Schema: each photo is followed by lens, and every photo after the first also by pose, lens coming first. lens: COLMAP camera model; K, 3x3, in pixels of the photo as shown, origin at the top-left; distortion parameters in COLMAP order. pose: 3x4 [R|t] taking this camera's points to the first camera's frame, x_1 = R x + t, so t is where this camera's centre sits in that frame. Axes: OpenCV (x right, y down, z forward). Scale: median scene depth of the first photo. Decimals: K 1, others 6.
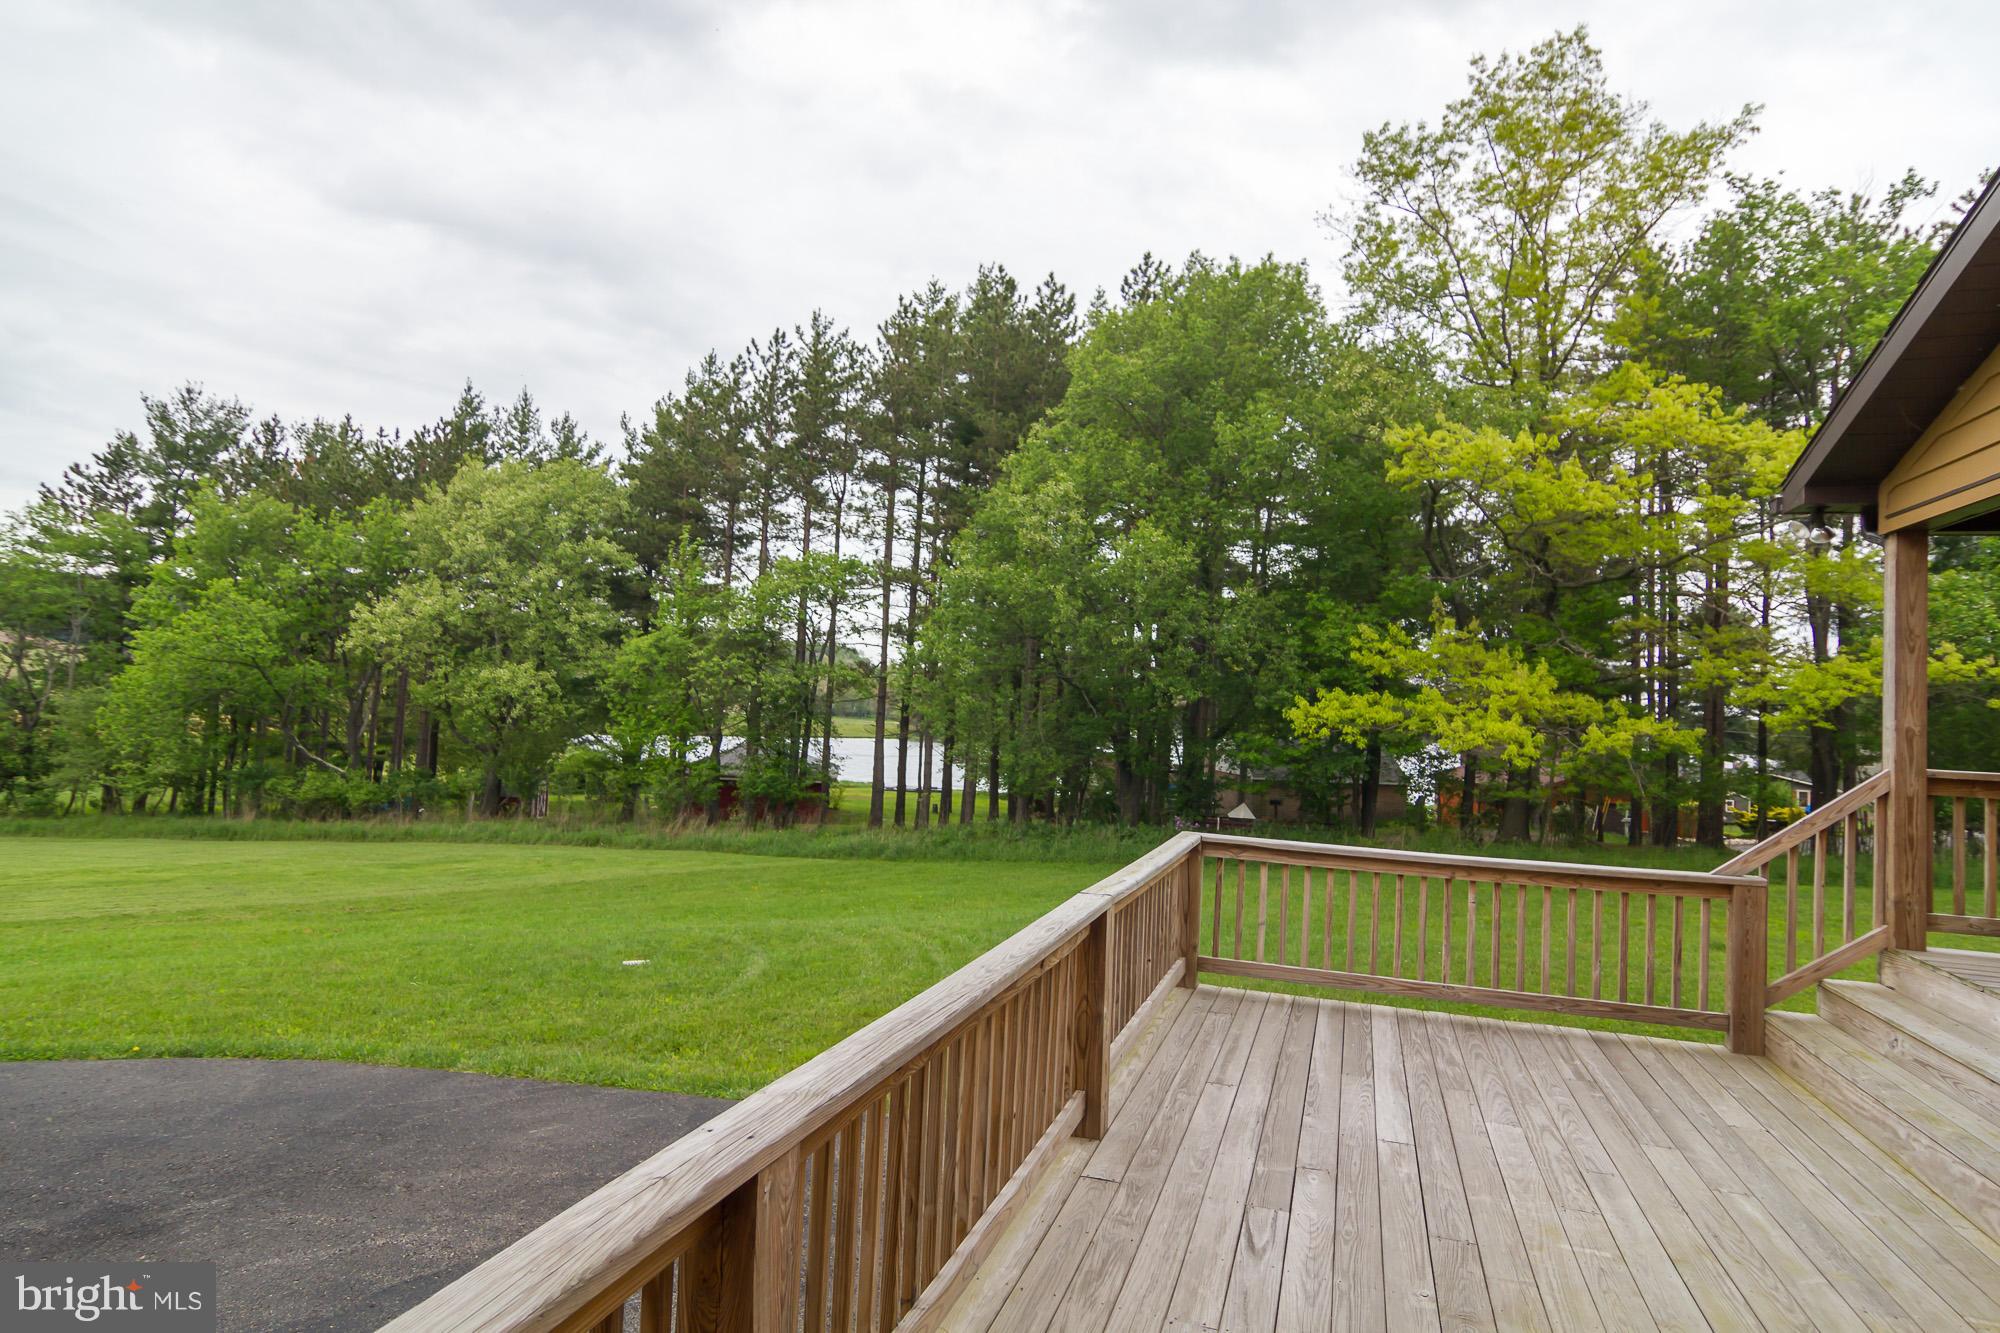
lens RADIAL K [[1139.2, 0, 997.5], [0, 1139.2, 714.9], [0, 0, 1]] dist [0.000619, 0.000623]
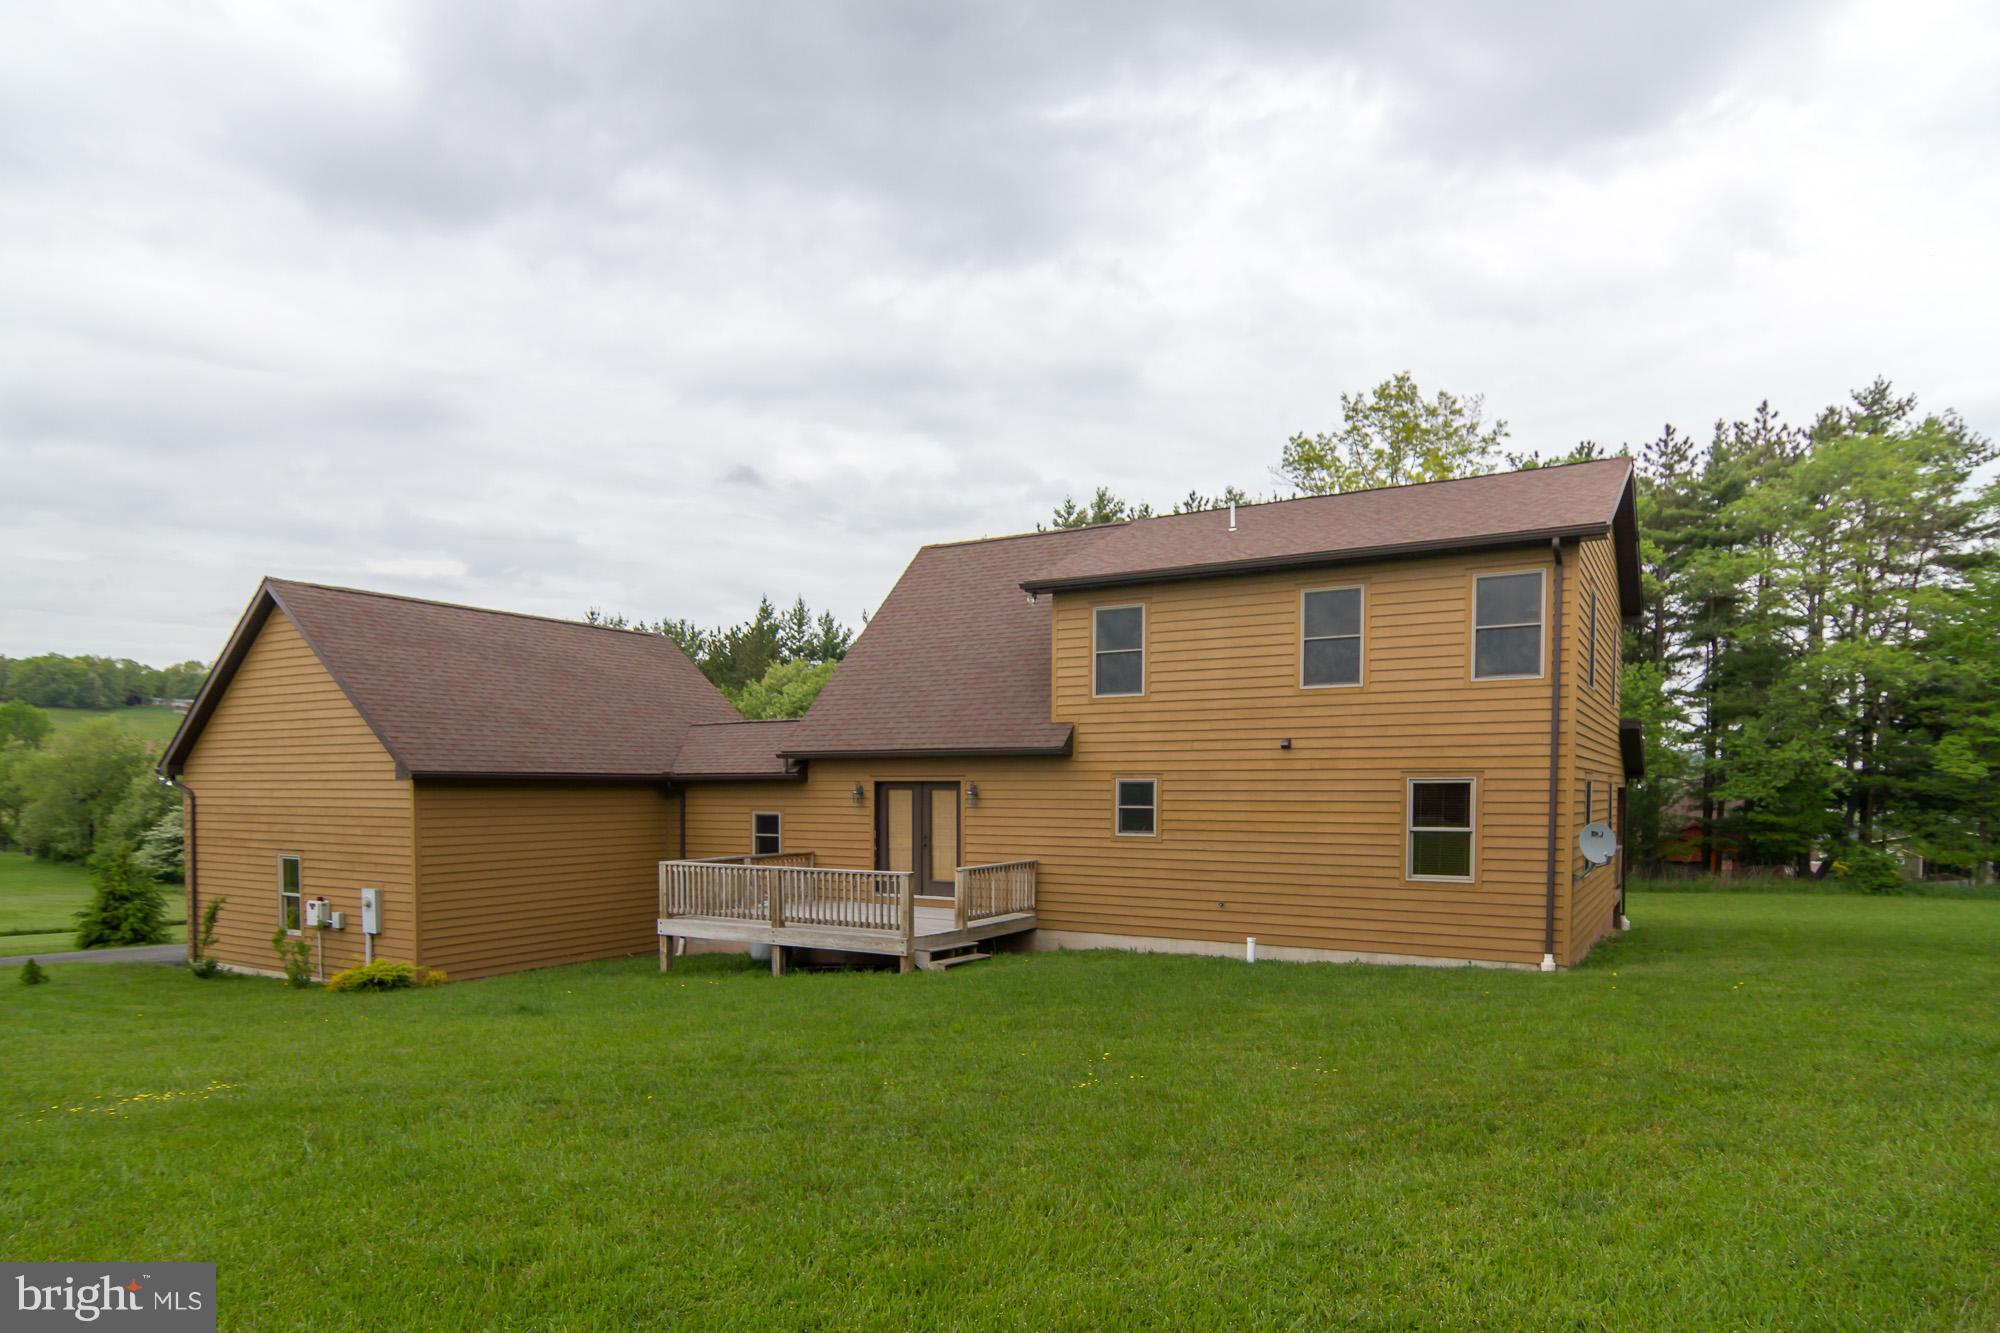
lens RADIAL K [[1139.2, 0, 997.5], [0, 1139.2, 714.9], [0, 0, 1]] dist [0.000619, 0.000623]
pose [[0.975306, -0.063673, -0.211482, 0.136915], [0.048516, 0.995919, -0.076108, -0.010492], [0.215465, 0.063968, 0.974414, -0.374004]]
